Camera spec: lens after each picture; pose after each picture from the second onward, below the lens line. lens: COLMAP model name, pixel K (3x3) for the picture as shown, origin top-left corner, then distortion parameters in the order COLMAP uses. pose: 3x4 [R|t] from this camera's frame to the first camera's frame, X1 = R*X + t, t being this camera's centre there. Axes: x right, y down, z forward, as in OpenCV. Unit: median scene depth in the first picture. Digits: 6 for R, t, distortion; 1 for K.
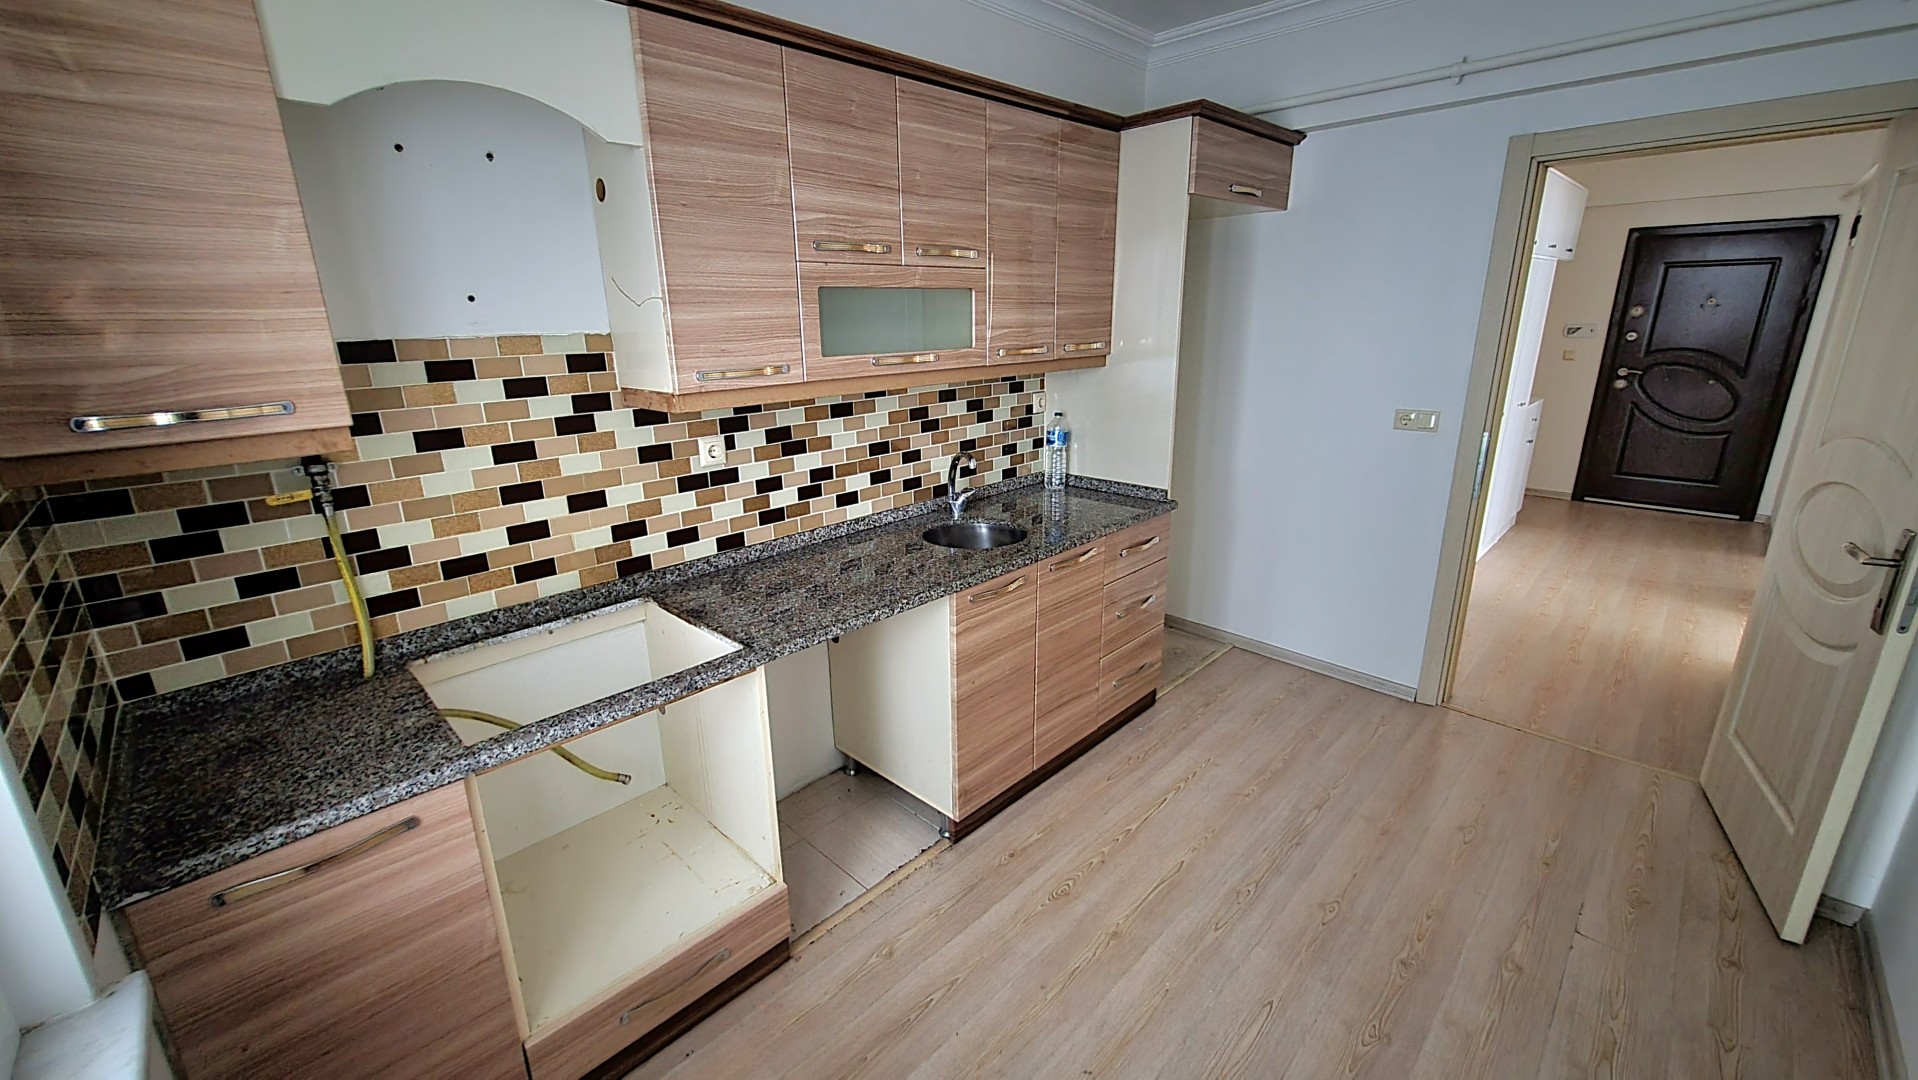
lens RADIAL K [[752.1, 0, 920.8], [0, 752.1, 545.0], [0, 0, 1]] dist [-0.000168, -0.000142]
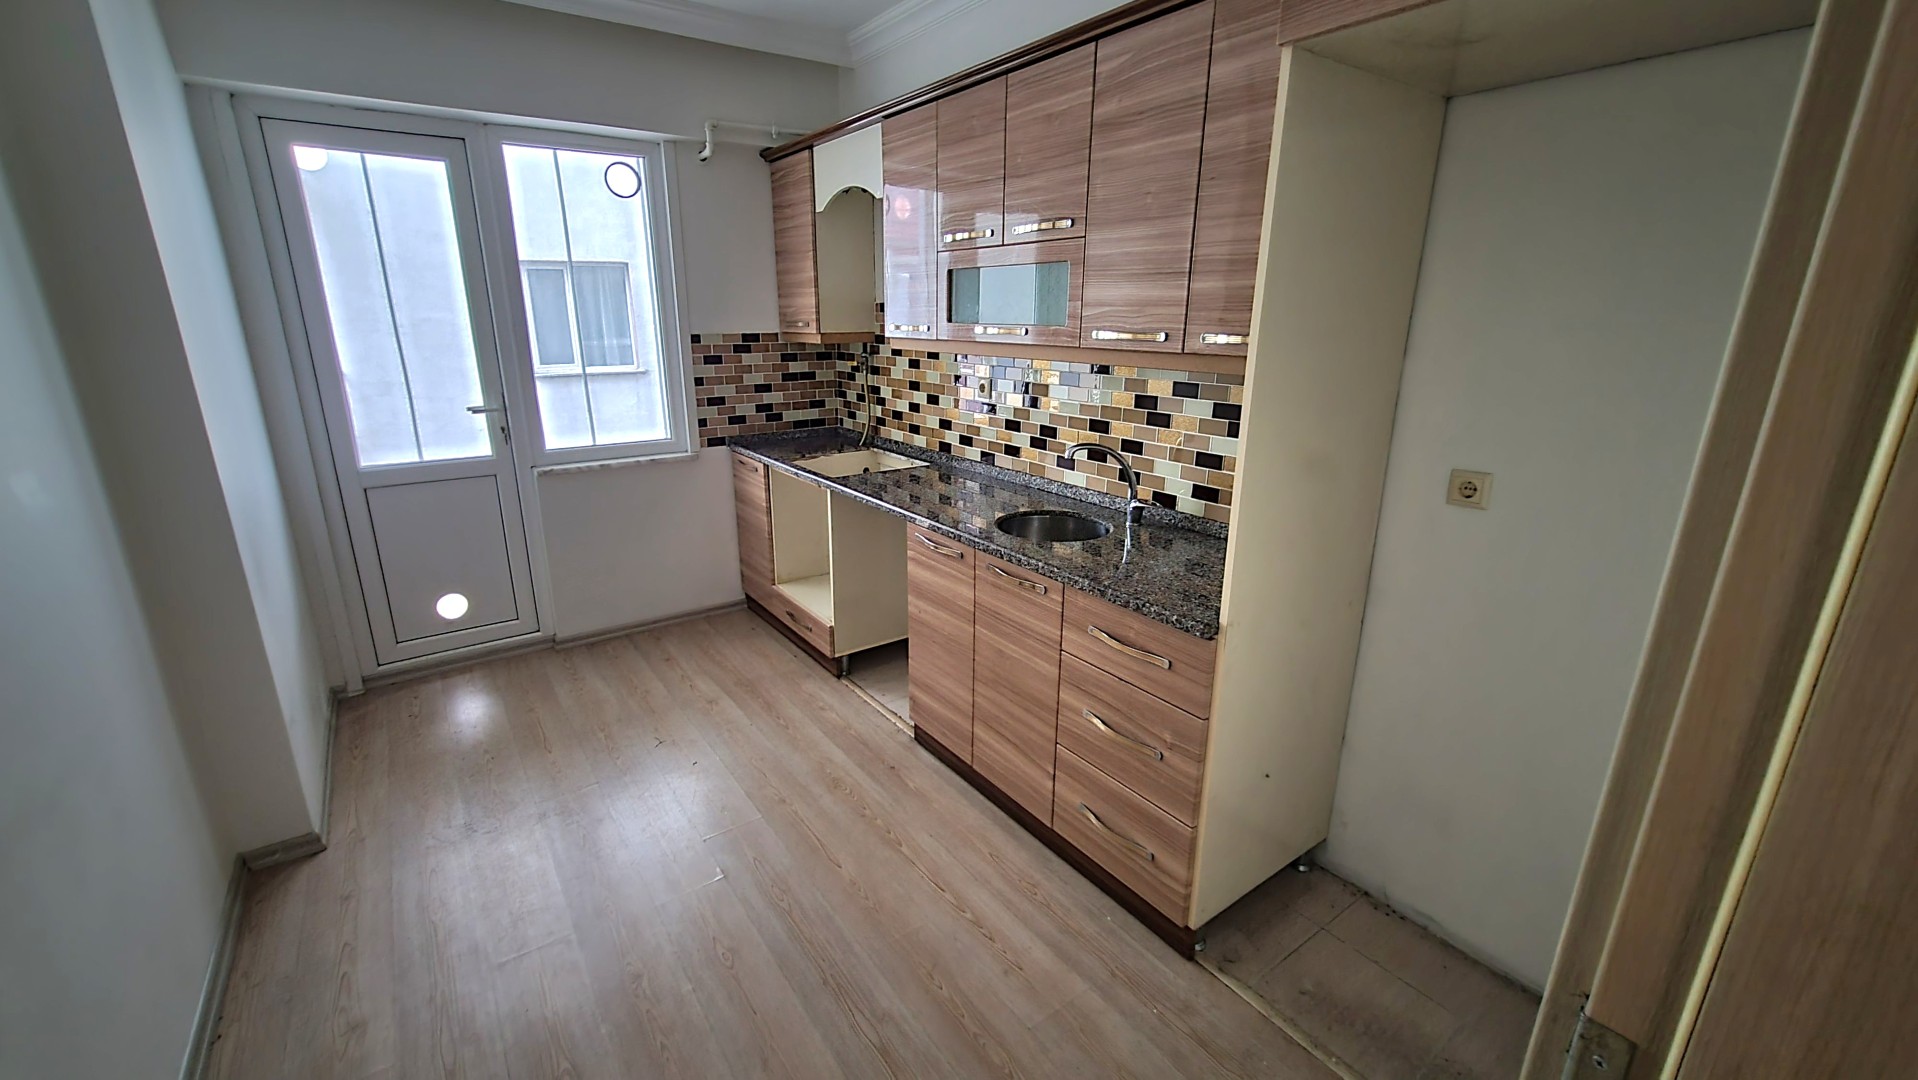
lens RADIAL K [[752.4, 0, 933.6], [0, 752.4, 532.2], [0, 0, 1]] dist [0.000552, -0.000120]
pose [[-0.151106, 0.319862, -0.935337, 1.223540], [-0.264458, 0.898632, 0.350033, -0.377295], [0.952486, 0.300250, -0.051199, 1.150744]]
